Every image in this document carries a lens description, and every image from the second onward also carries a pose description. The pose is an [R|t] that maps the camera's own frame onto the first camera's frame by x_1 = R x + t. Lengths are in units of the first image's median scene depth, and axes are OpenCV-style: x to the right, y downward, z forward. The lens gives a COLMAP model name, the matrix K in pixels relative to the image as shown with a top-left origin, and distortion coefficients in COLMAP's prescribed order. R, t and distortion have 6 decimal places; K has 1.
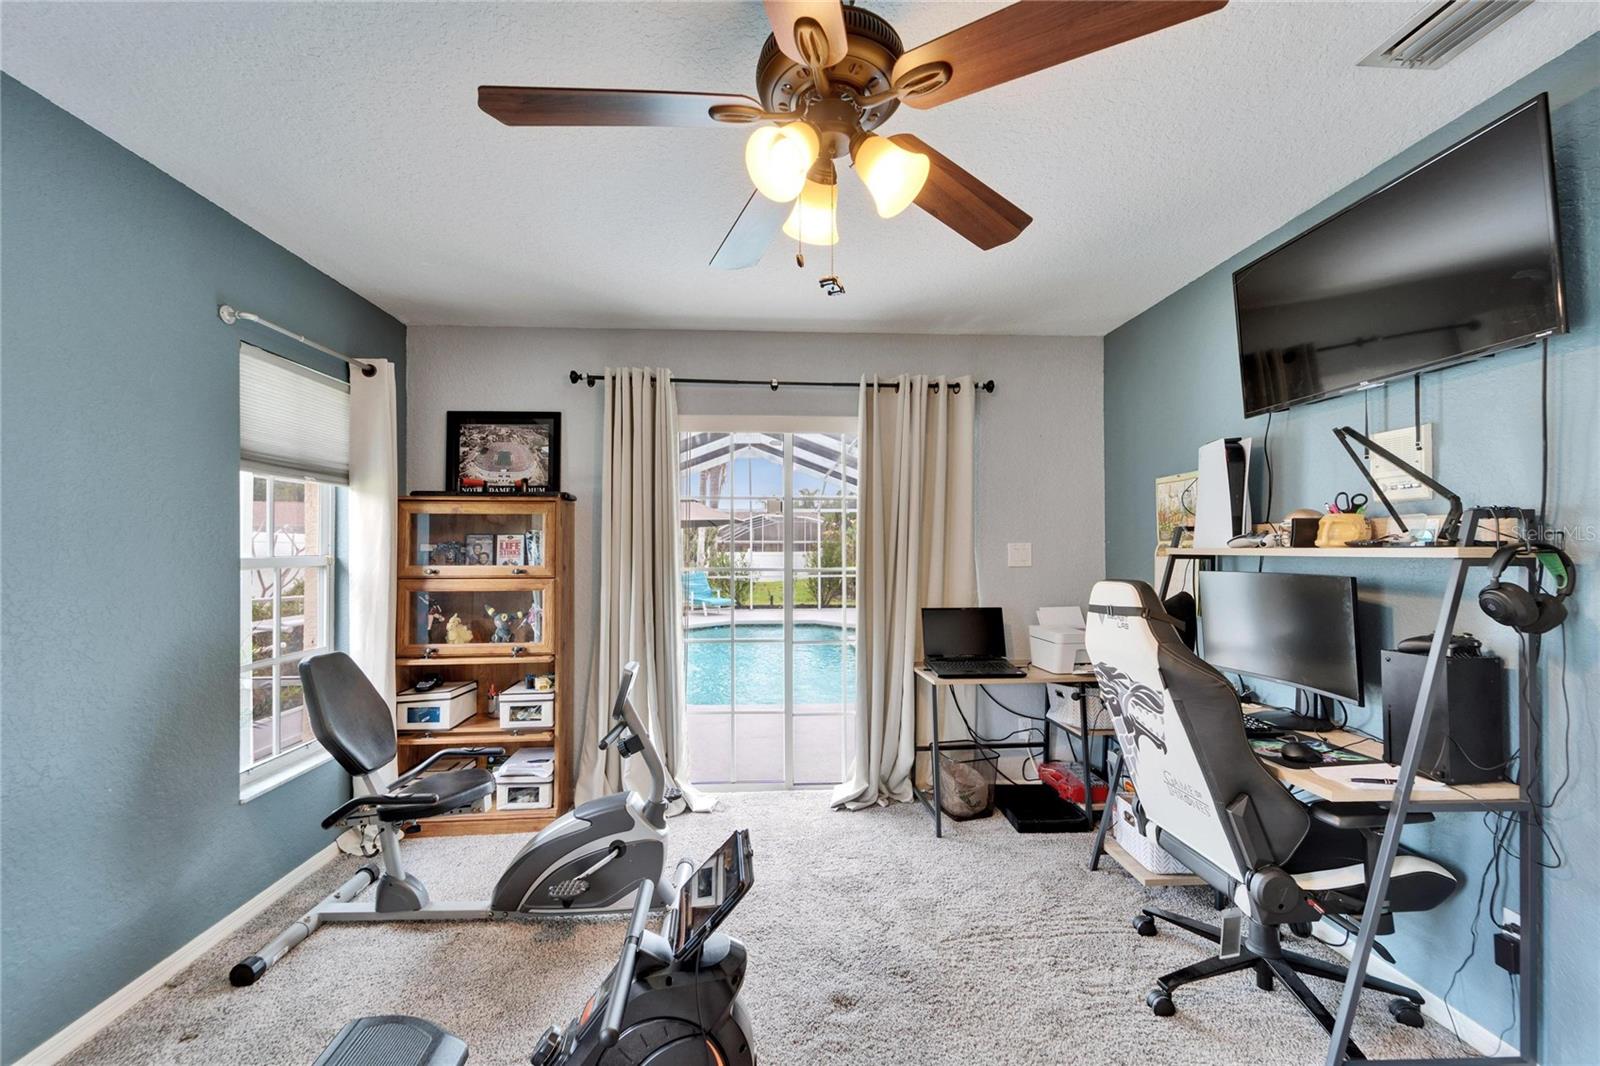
lens RADIAL K [[638.6, 0, 796.1], [0, 638.6, 553.4], [0, 0, 1]] dist [0.000801, -0.000120]
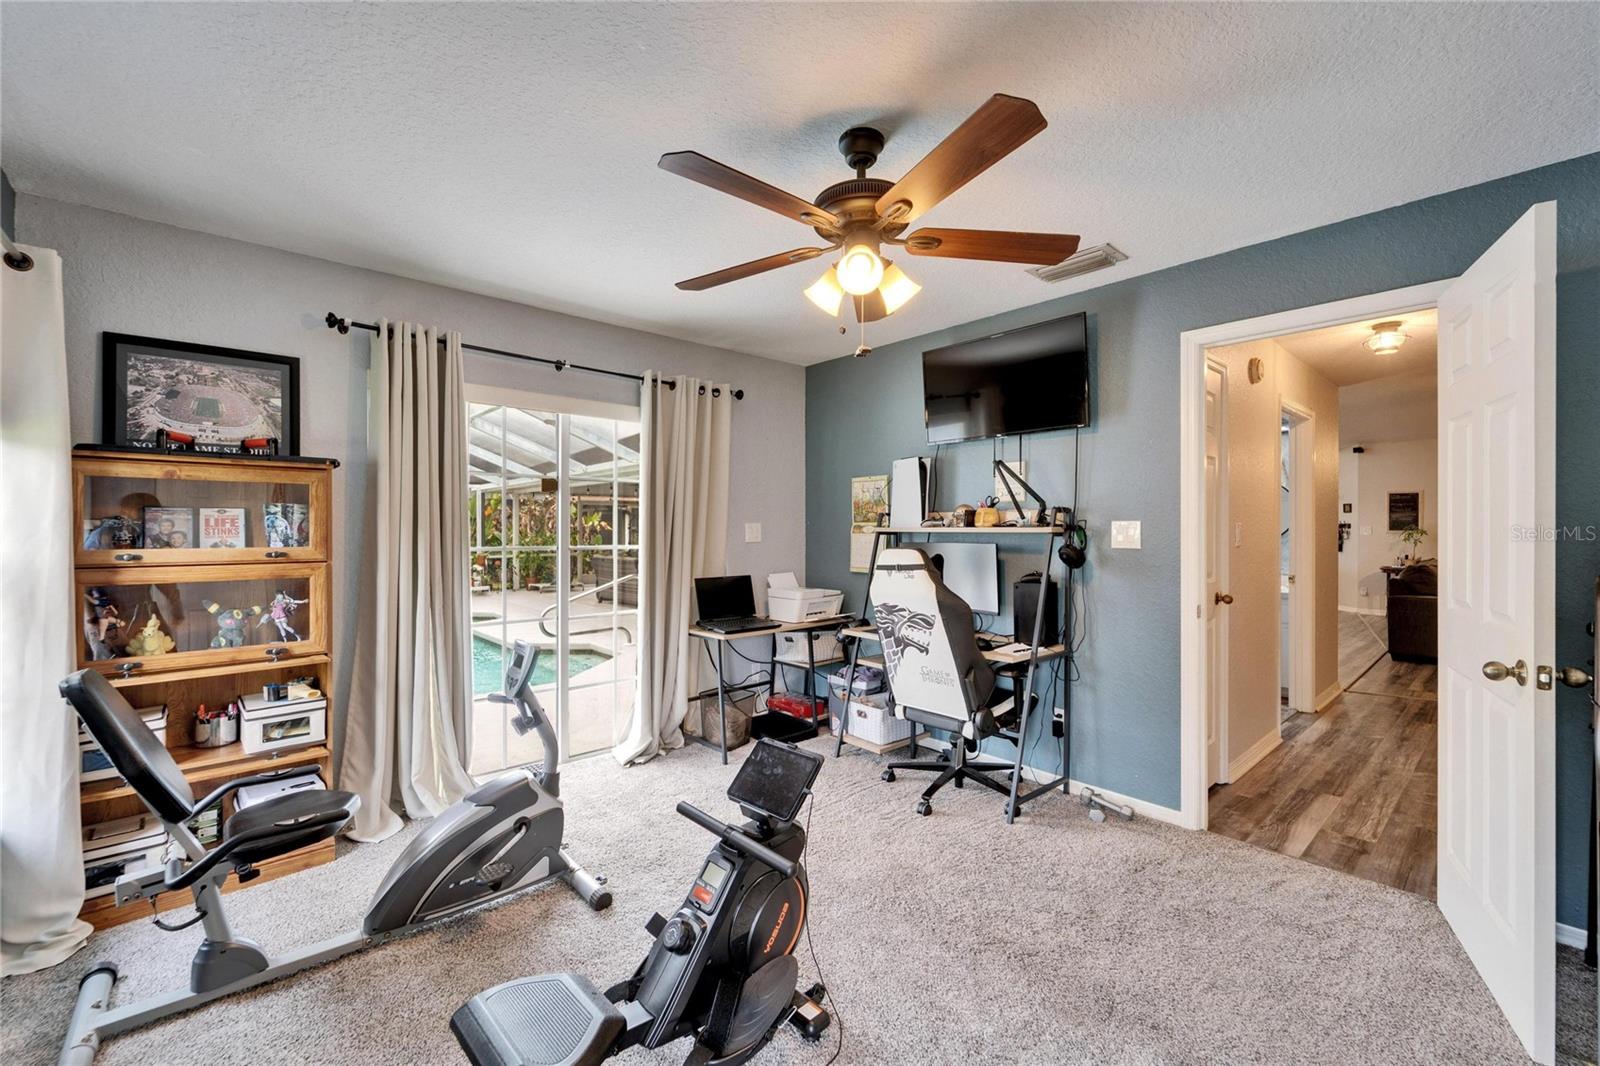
lens RADIAL K [[645.8, 0, 794.8], [0, 645.8, 546.1], [0, 0, 1]] dist [-0.000271, -0.000265]
pose [[0.784607, -0.015118, 0.619809, -0.425000], [0.003348, 0.999791, 0.020149, 0.003258], [-0.619984, -0.013734, 0.784494, -0.041221]]
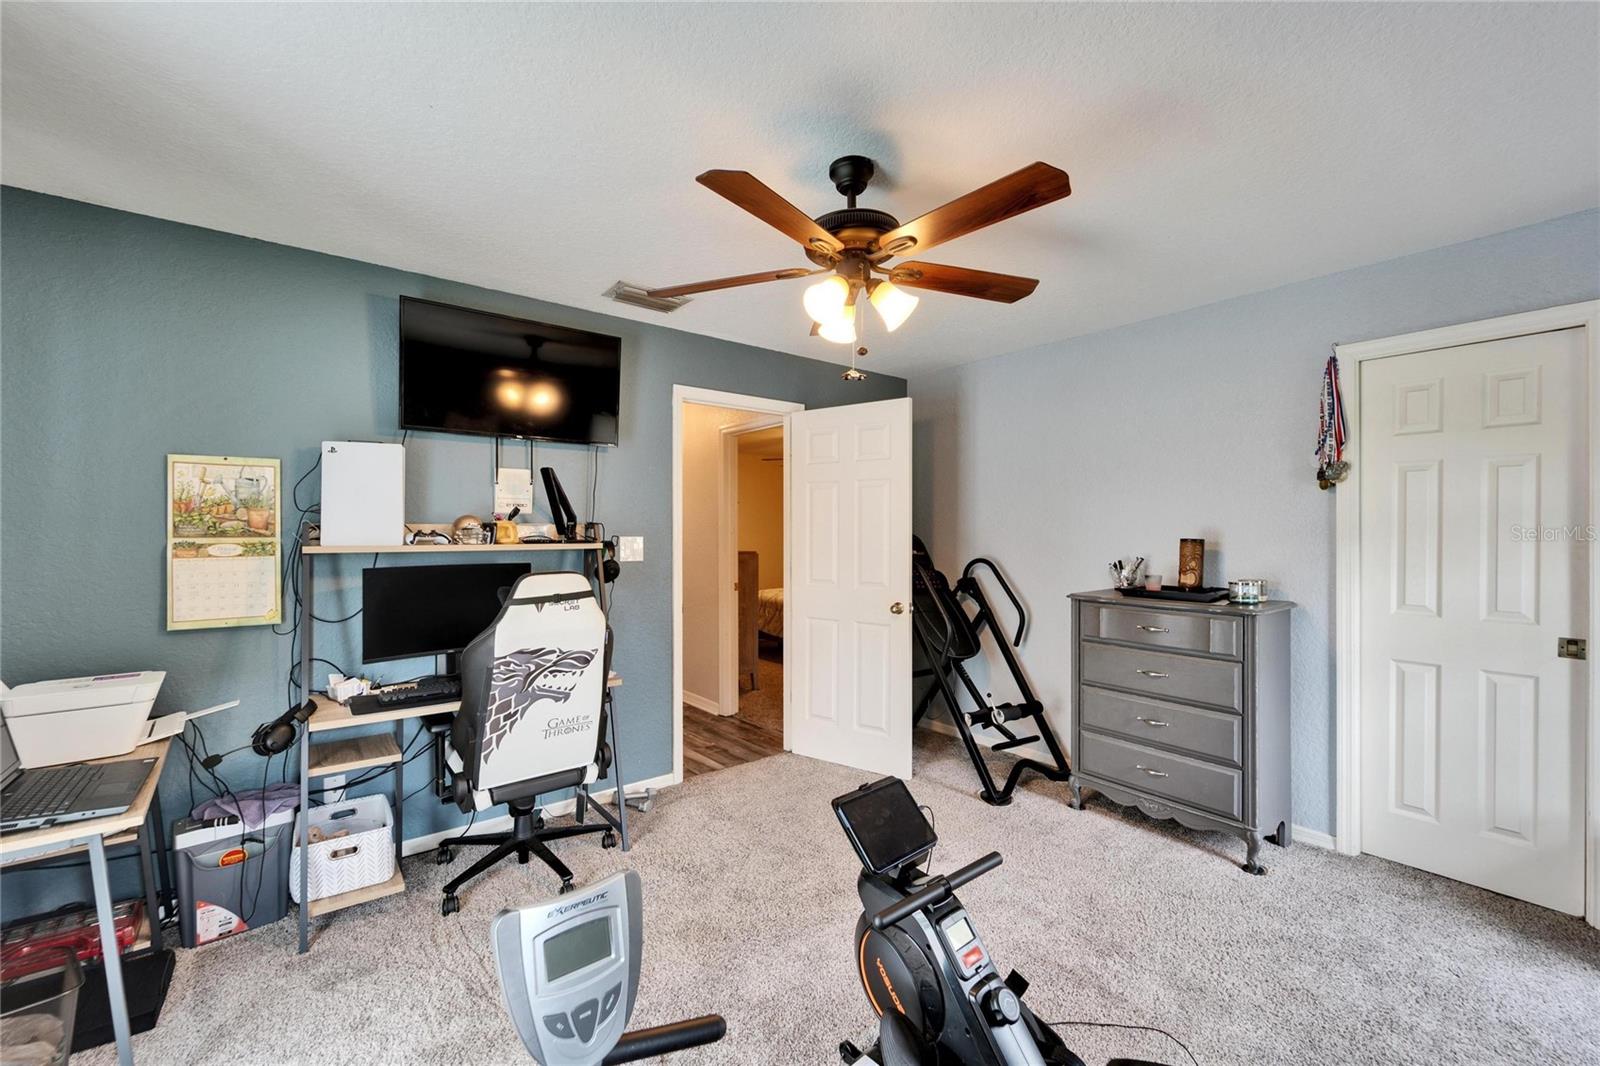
lens RADIAL K [[645.8, 0, 794.8], [0, 645.8, 546.1], [0, 0, 1]] dist [-0.000271, -0.000265]
pose [[-0.567166, -0.012577, 0.823507, -0.479271], [0.009932, 0.999706, 0.022108, -0.019386], [-0.823543, 0.020718, -0.566875, 0.837204]]
